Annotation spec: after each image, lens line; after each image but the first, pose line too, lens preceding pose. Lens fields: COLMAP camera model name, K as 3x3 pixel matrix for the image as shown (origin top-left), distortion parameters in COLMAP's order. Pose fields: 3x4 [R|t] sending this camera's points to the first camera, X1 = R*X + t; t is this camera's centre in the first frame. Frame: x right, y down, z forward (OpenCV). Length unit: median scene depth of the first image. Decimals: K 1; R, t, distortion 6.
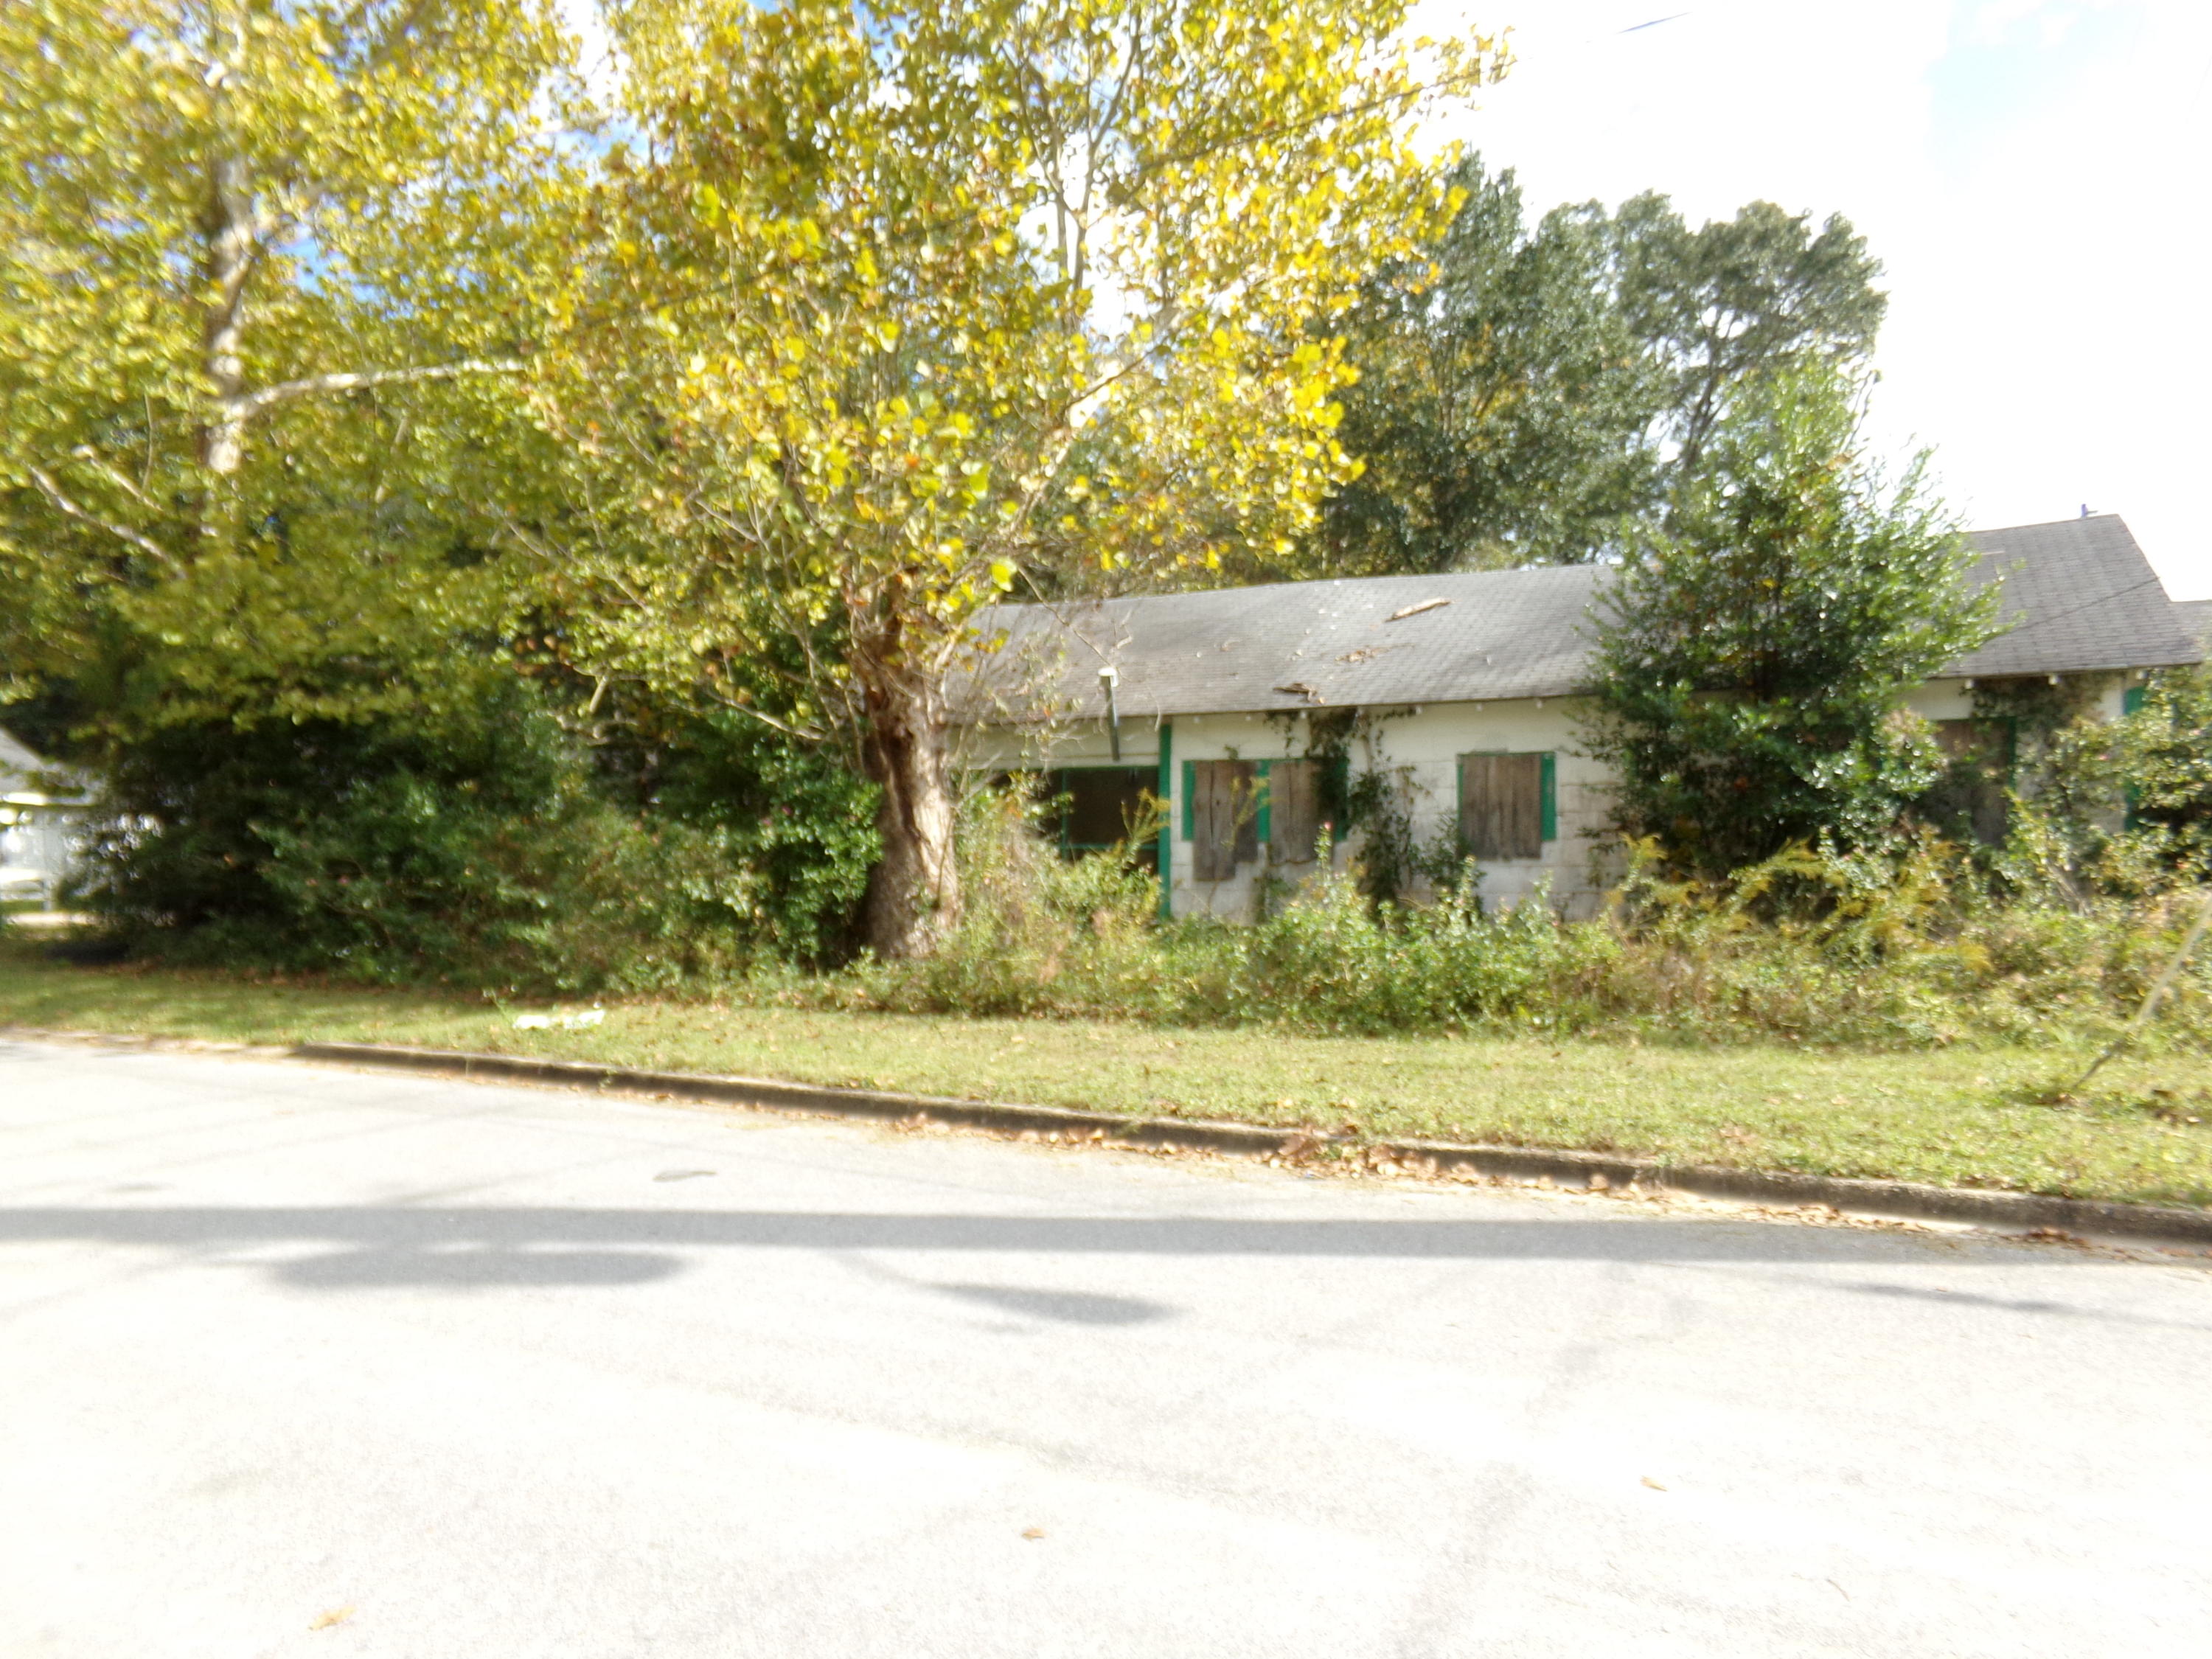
lens RADIAL K [[1532.6, 0, 1106.0], [0, 1532.6, 829.5], [0, 0, 1]] dist [-0.095712, 0.148386]
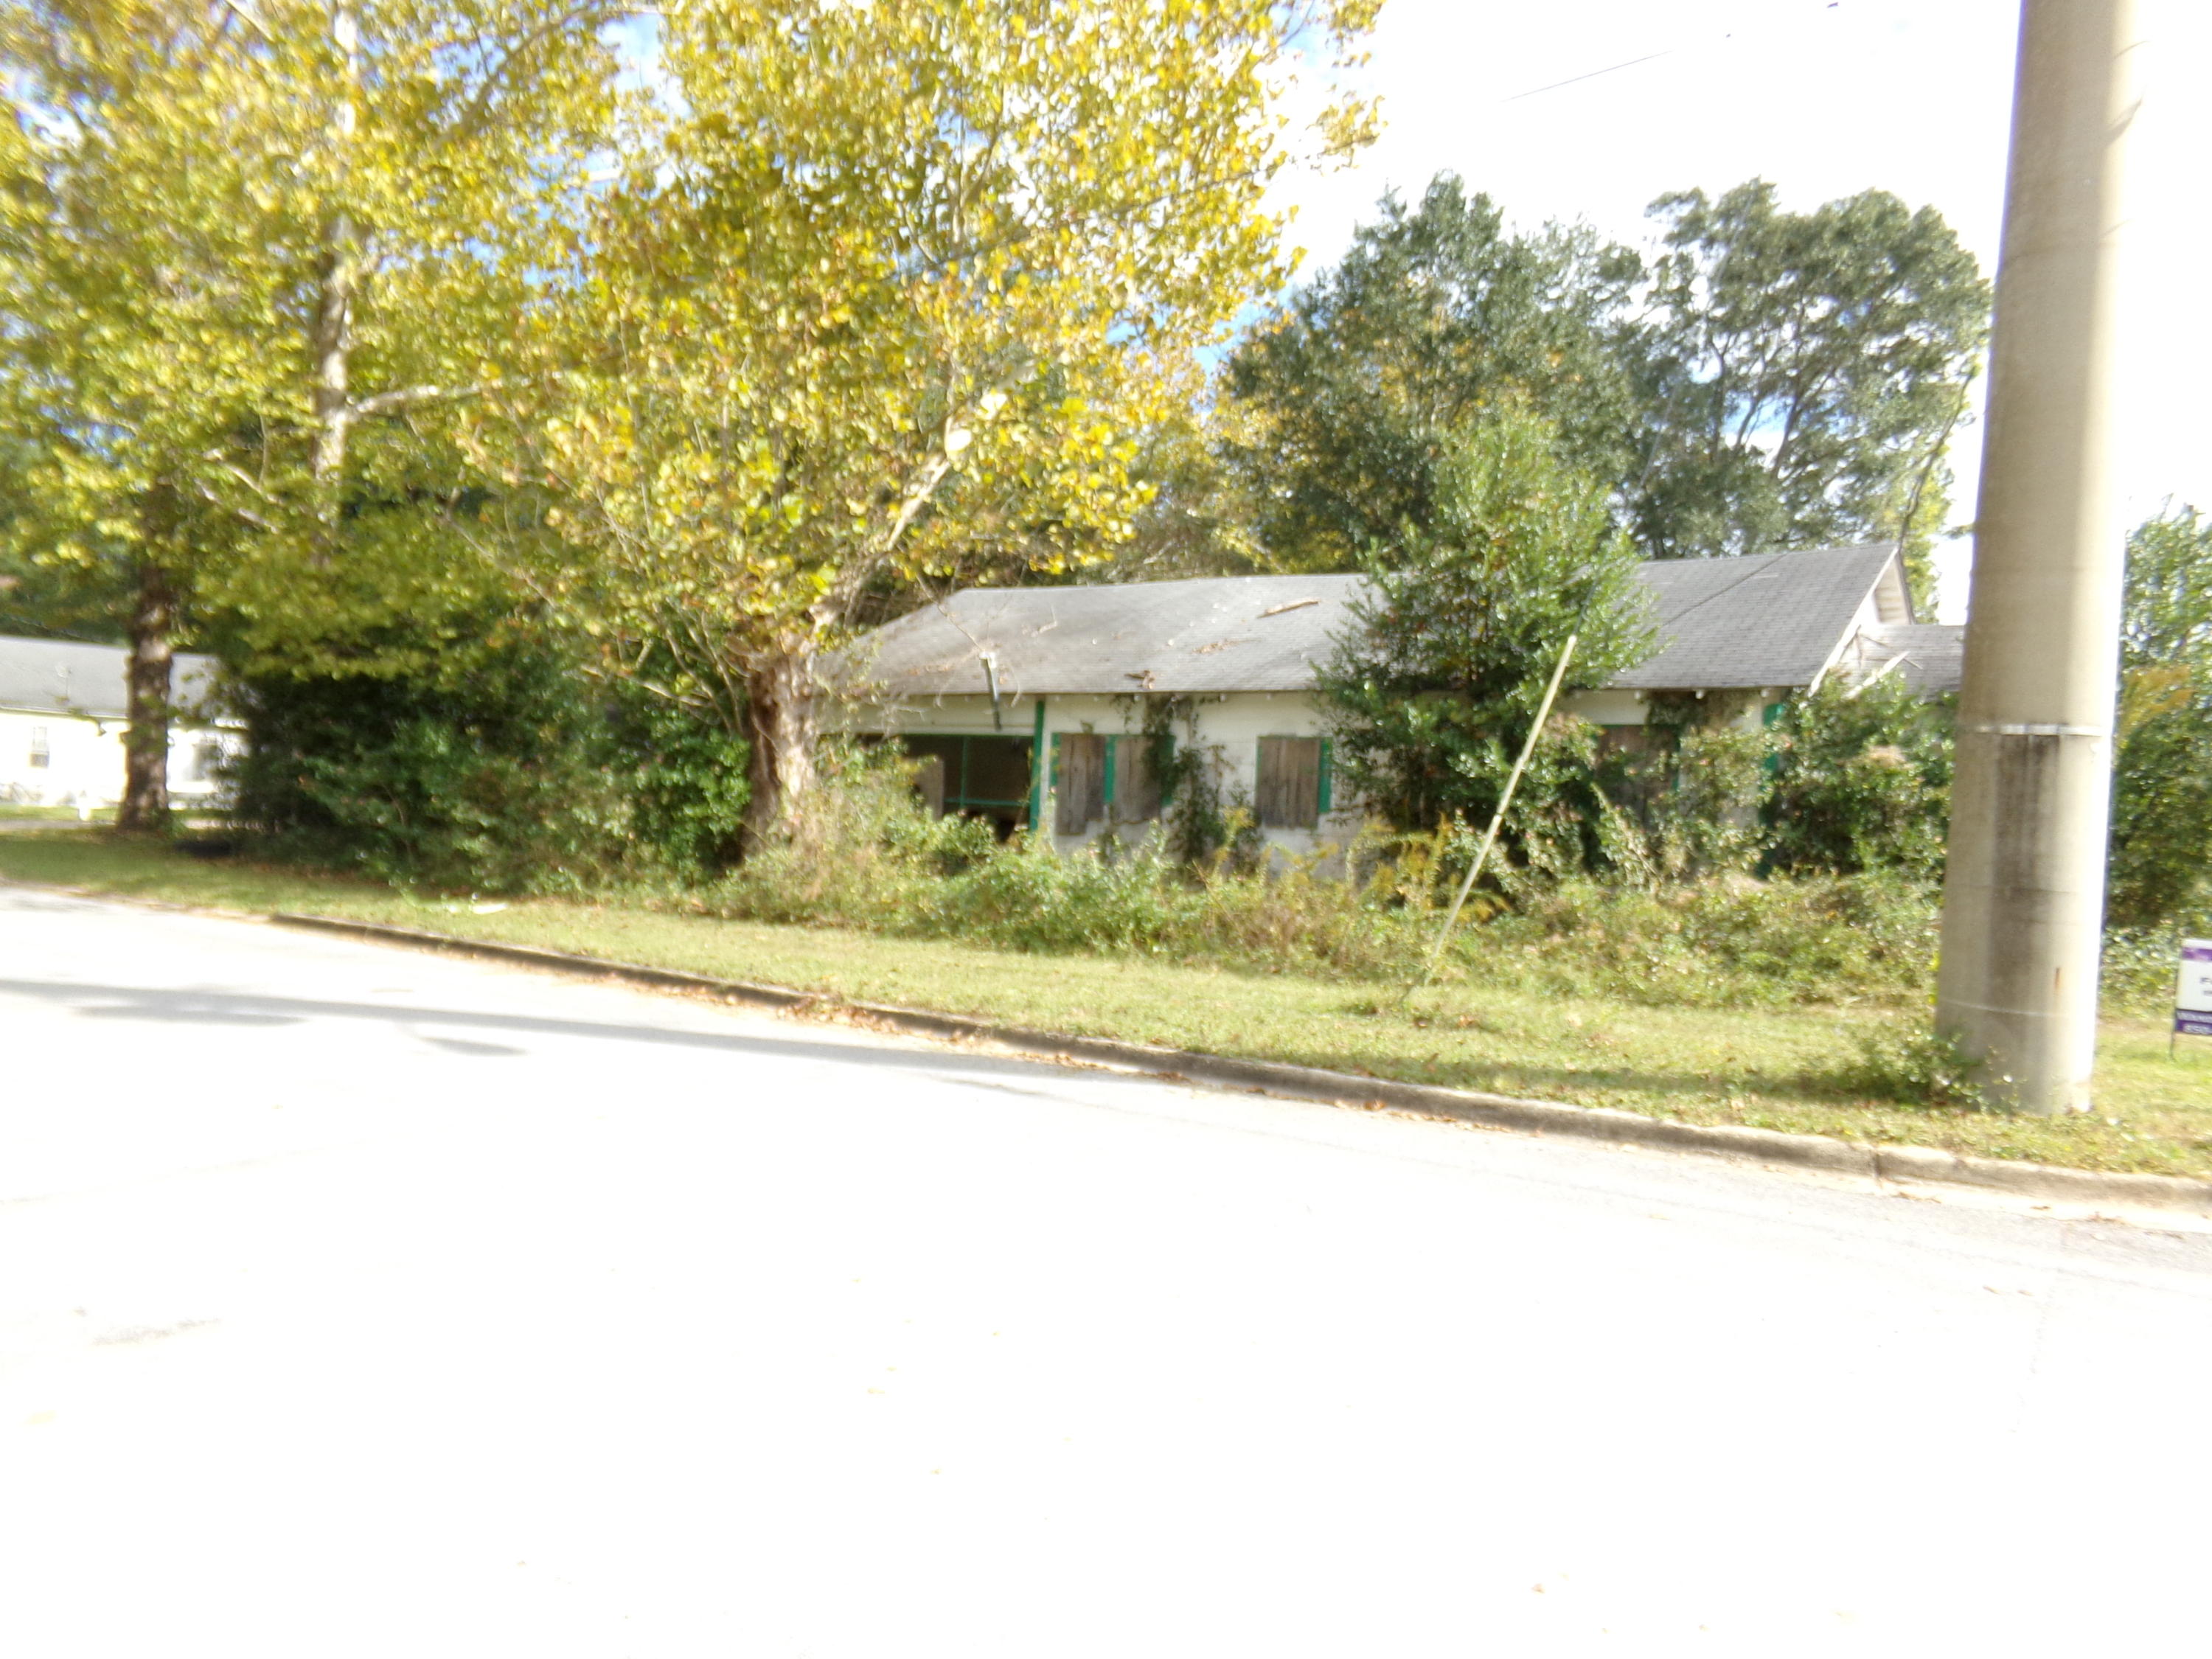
lens RADIAL K [[1532.6, 0, 1106.0], [0, 1532.6, 829.5], [0, 0, 1]] dist [-0.095712, 0.148386]
pose [[0.990525, 0.048743, -0.128394, 0.296874], [-0.045576, 0.998583, 0.027489, -0.005336], [0.129552, -0.021376, 0.991342, -0.202616]]
